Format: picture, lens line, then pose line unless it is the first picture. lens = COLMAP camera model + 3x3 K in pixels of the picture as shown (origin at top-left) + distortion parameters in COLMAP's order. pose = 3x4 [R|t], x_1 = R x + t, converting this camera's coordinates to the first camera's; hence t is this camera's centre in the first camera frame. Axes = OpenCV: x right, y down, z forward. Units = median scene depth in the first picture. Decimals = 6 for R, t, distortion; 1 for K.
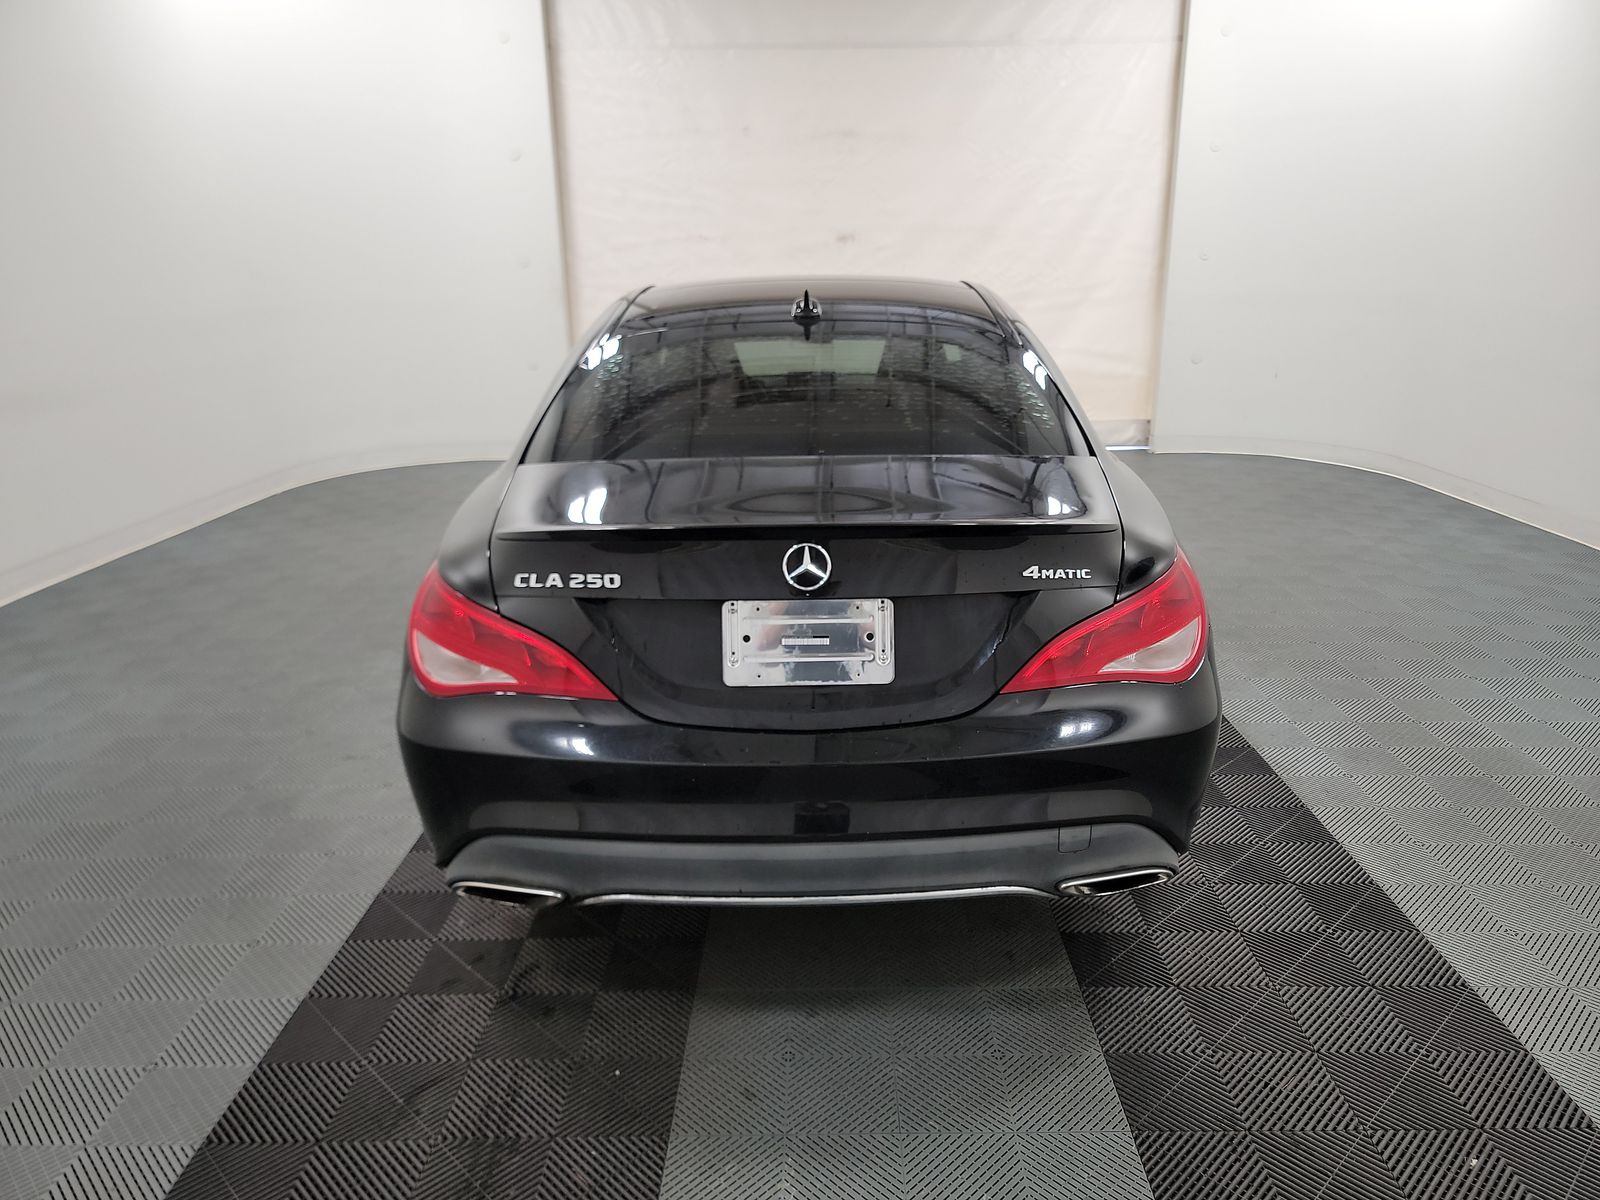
lens RADIAL K [[1104.9, 0, 800.0], [0, 1104.9, 600.0], [0, 0, 1]] dist [0.042756, -0.000059]
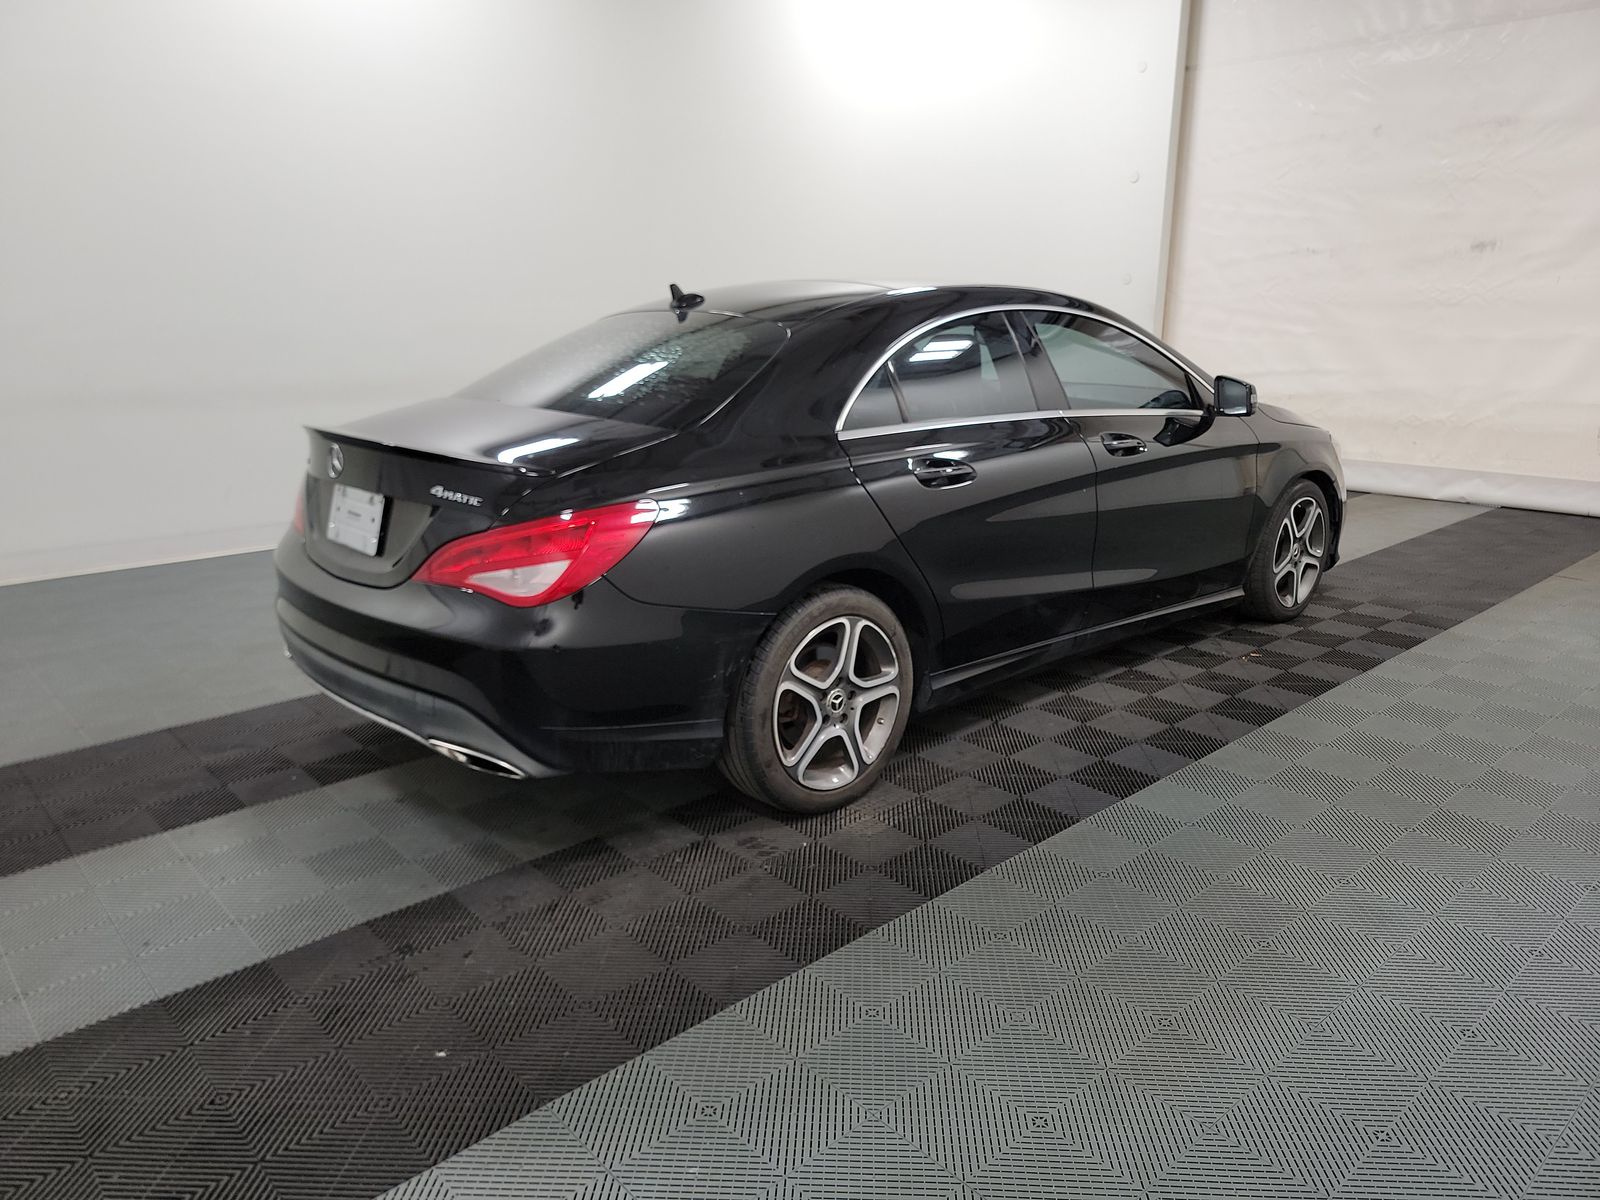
lens RADIAL K [[1104.9, 0, 800.0], [0, 1104.9, 600.0], [0, 0, 1]] dist [0.042756, -0.000059]
pose [[0.677045, 0.202967, -0.707400, 1.428922], [-0.219605, 0.973143, 0.069033, -0.083217], [0.702413, 0.108610, 0.703434, 0.395712]]
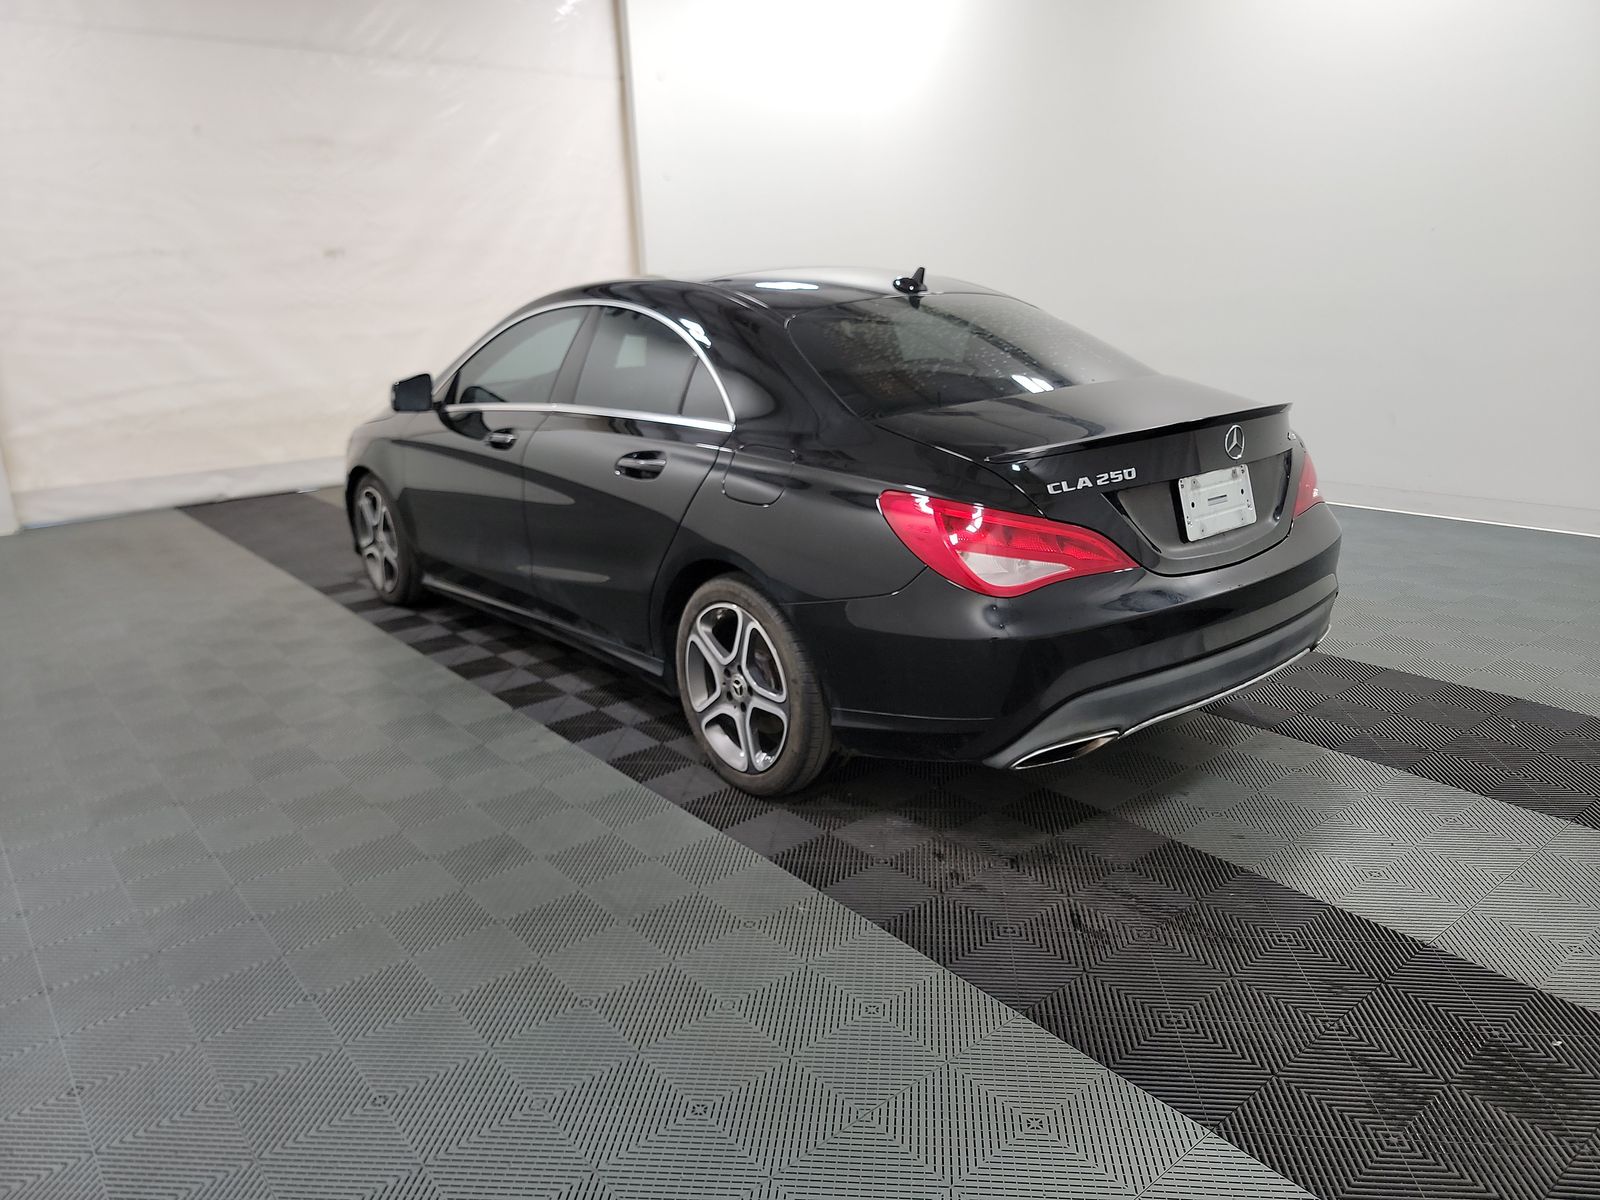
lens RADIAL K [[1147.3, 0, 800.0], [0, 1147.3, 600.0], [0, 0, 1]] dist [0.006361, -0.000189]
pose [[0.765485, -0.183302, 0.616792, -1.277961], [0.204898, 0.978107, 0.036386, -0.000899], [-0.609958, 0.098527, 0.786285, 0.187187]]
